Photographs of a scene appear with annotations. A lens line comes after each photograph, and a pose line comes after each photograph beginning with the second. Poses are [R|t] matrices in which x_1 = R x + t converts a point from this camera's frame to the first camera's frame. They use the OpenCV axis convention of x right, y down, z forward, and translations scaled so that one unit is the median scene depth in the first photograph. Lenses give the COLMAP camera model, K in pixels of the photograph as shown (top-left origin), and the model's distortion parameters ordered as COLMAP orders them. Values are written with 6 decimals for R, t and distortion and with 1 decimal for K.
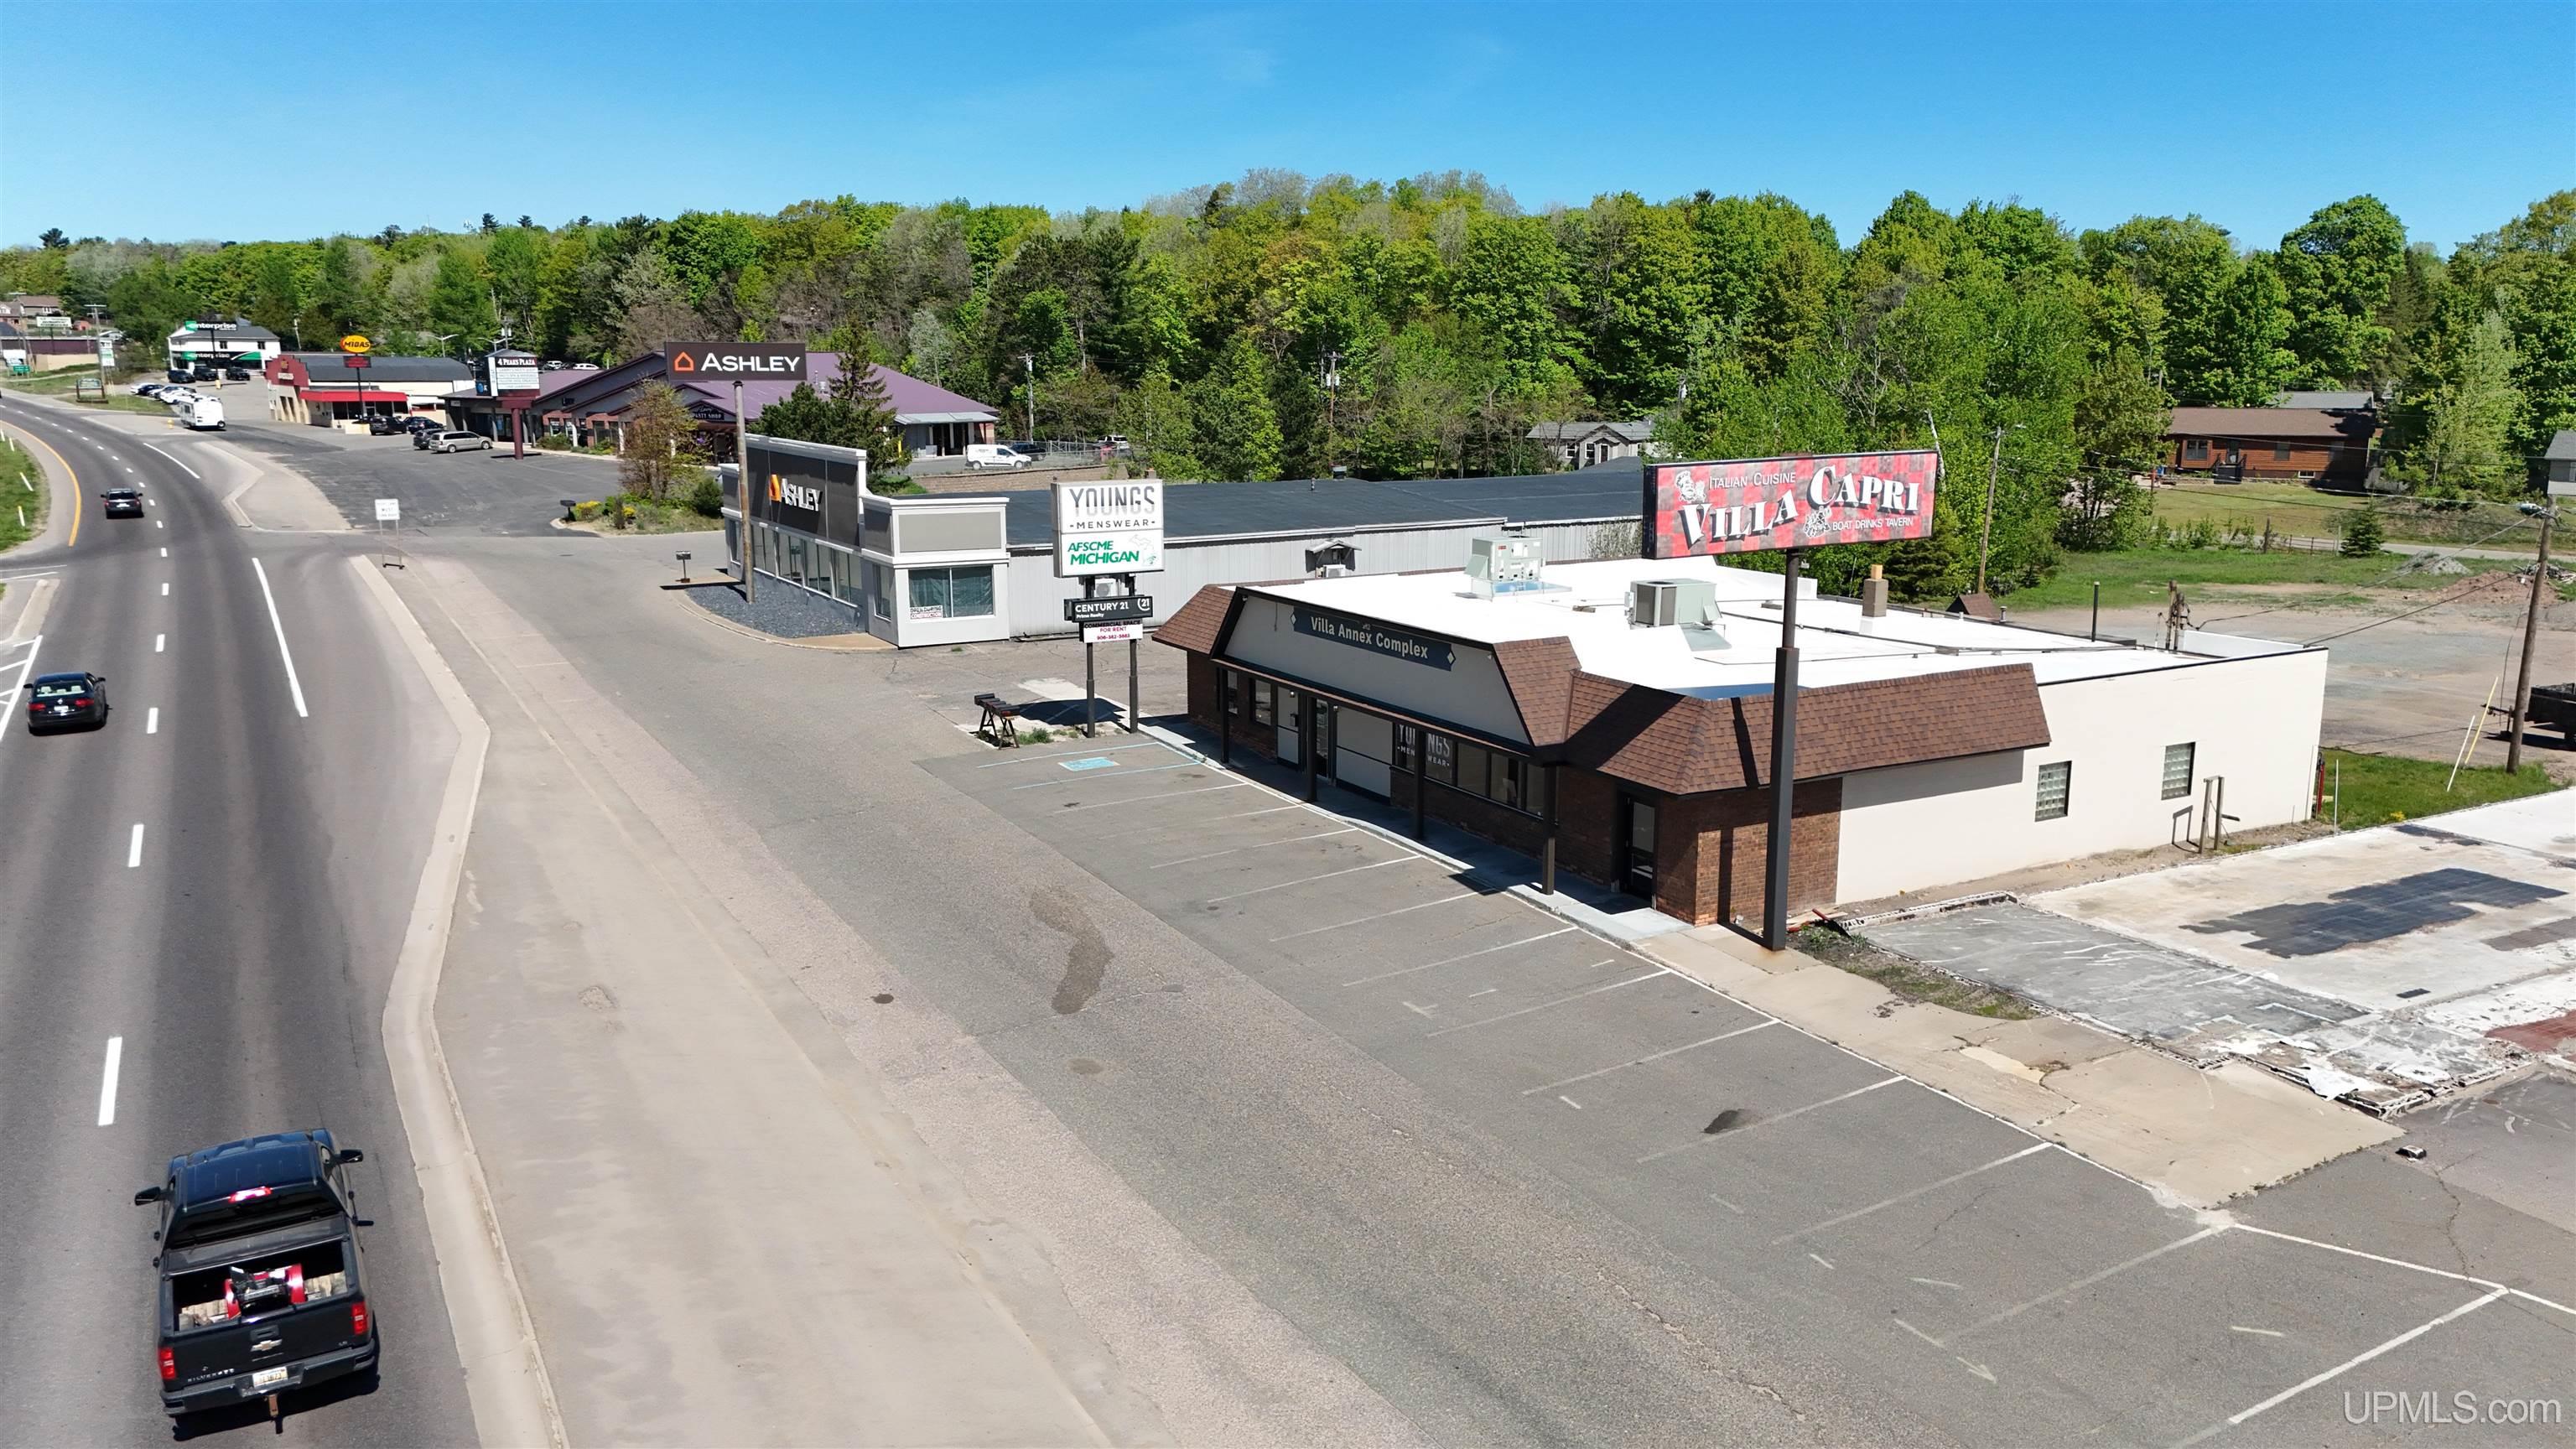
lens RADIAL K [[1888.1, 0, 1288.9], [0, 1888.1, 730.1], [0, 0, 1]] dist [0.079101, -0.071287]
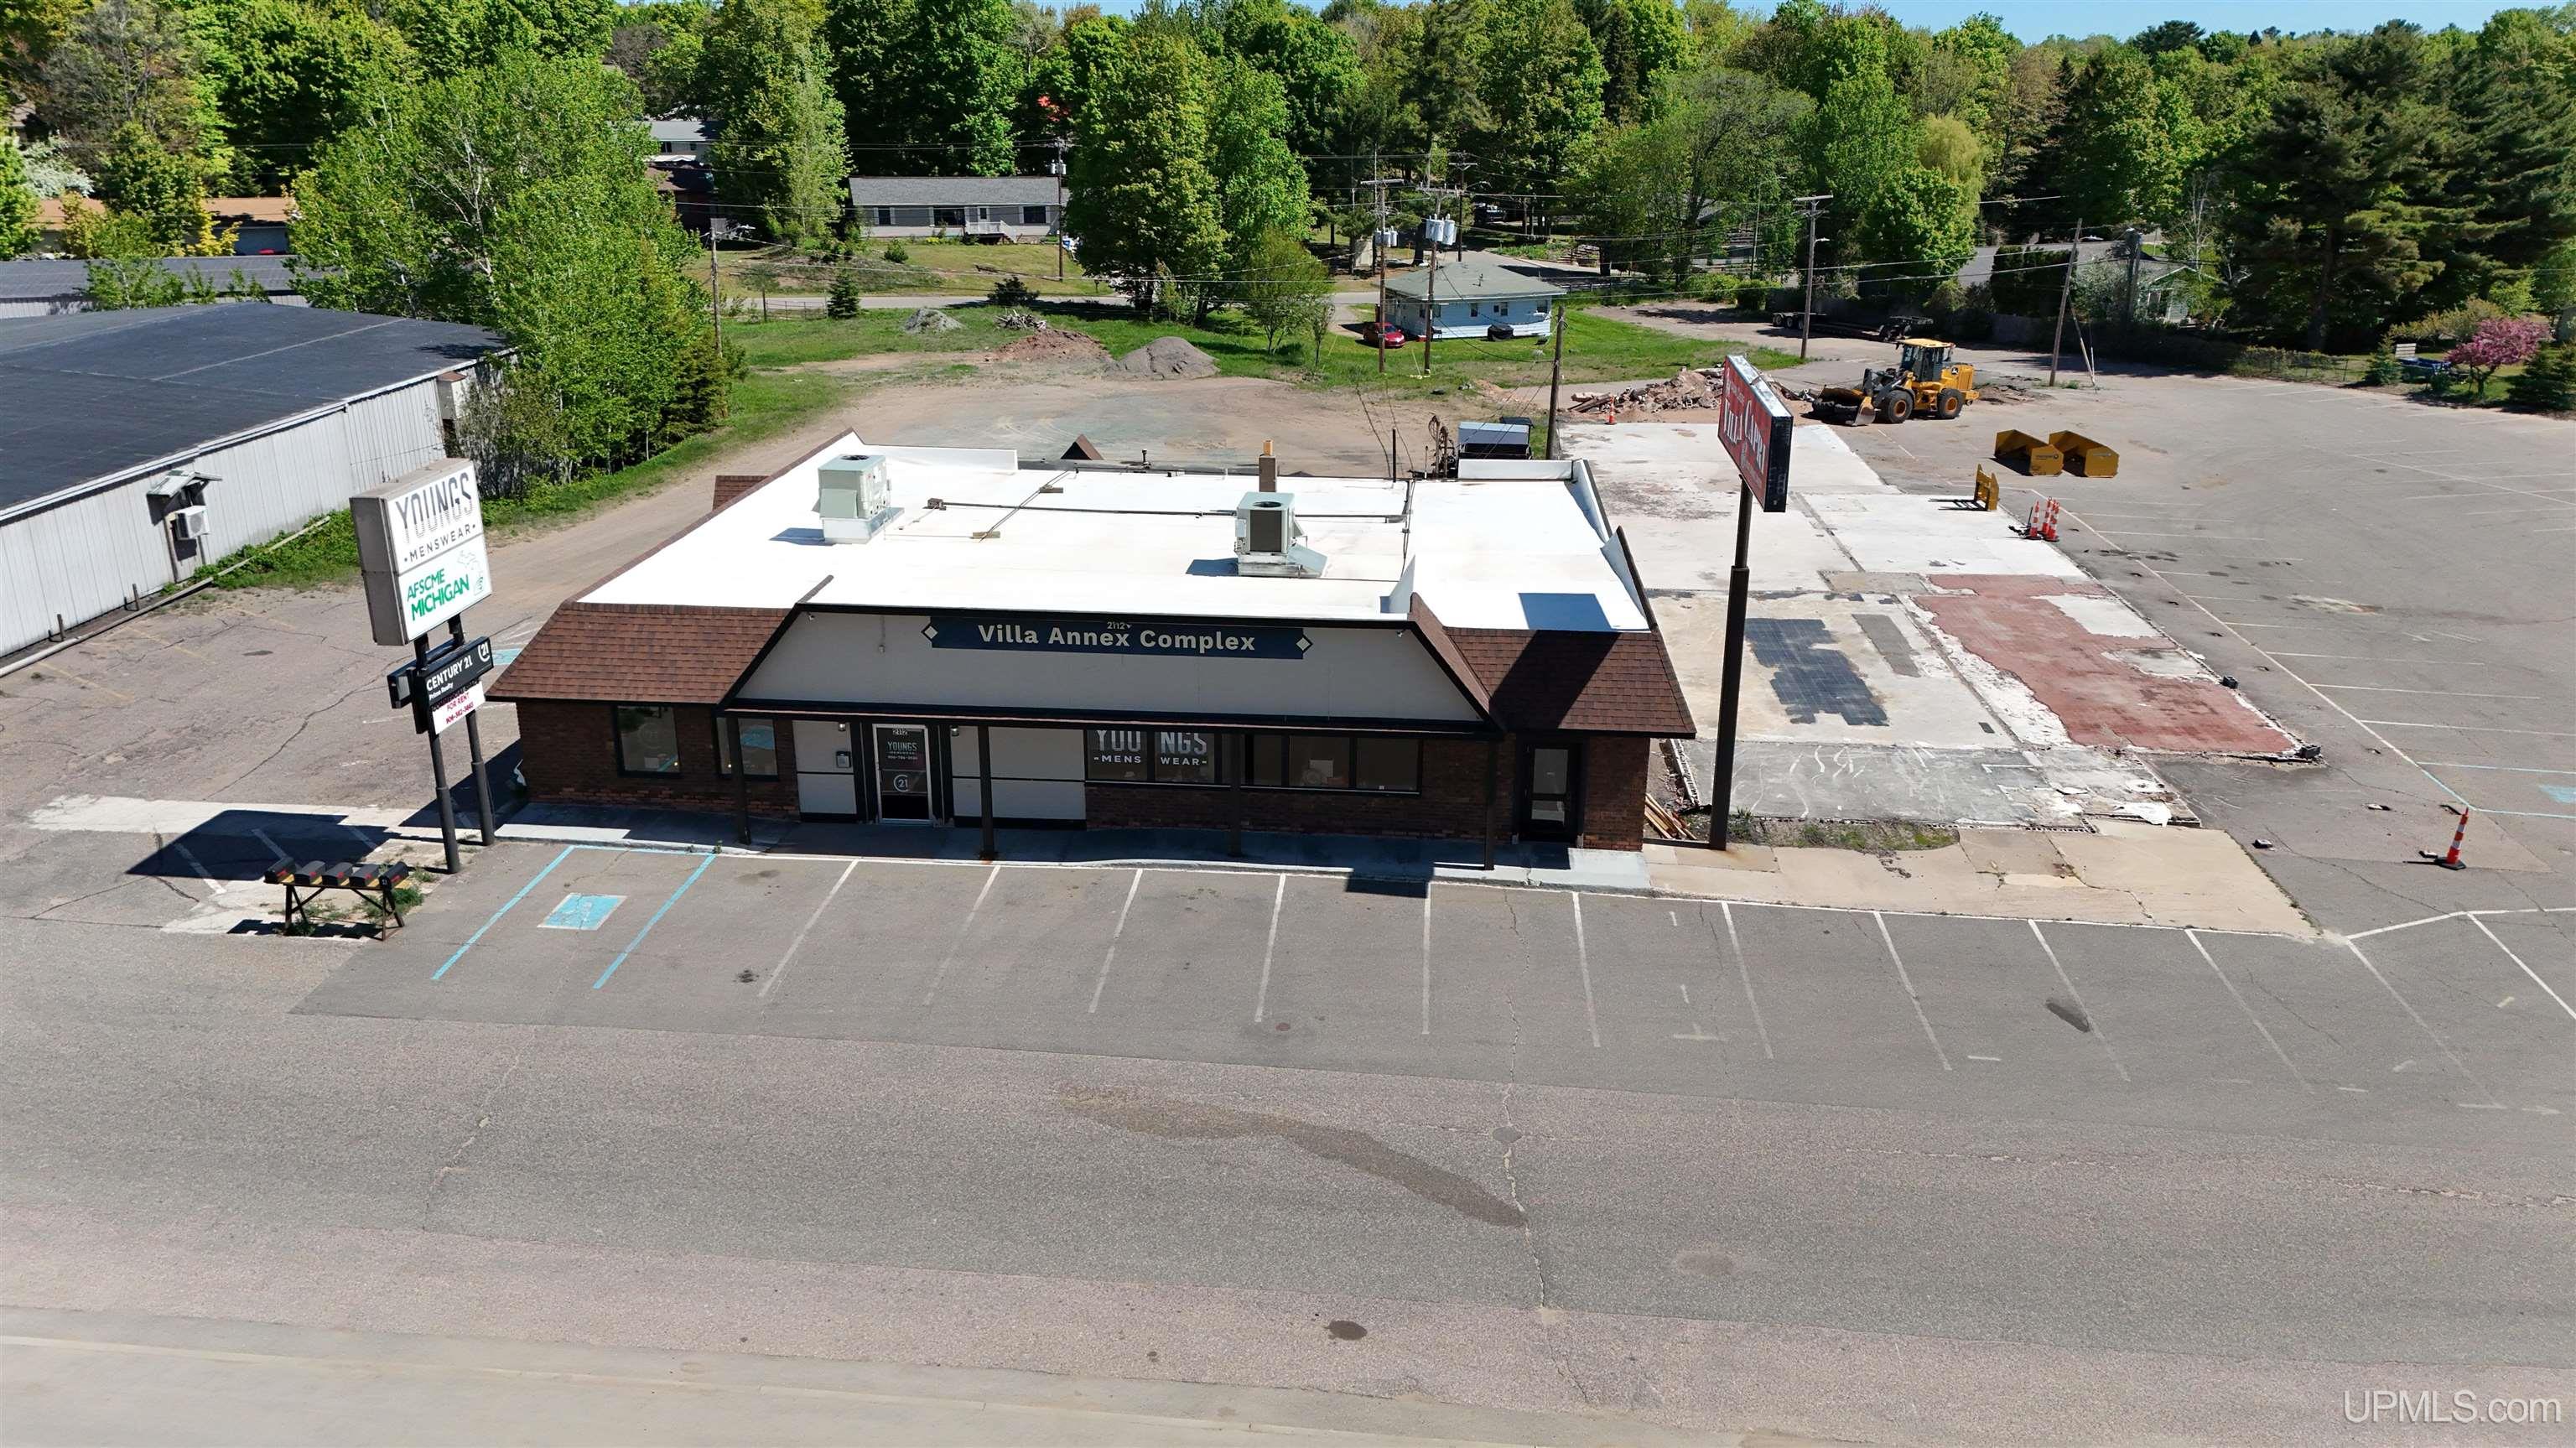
lens RADIAL K [[1888.0, 0, 1291.1], [0, 1888.0, 731.4], [0, 0, 1]] dist [0.079101, -0.071287]
pose [[0.555690, -0.273869, 0.784987, -0.456083], [0.157454, 0.961767, 0.224083, -0.146908], [-0.816344, -0.000921, 0.577566, 0.392716]]
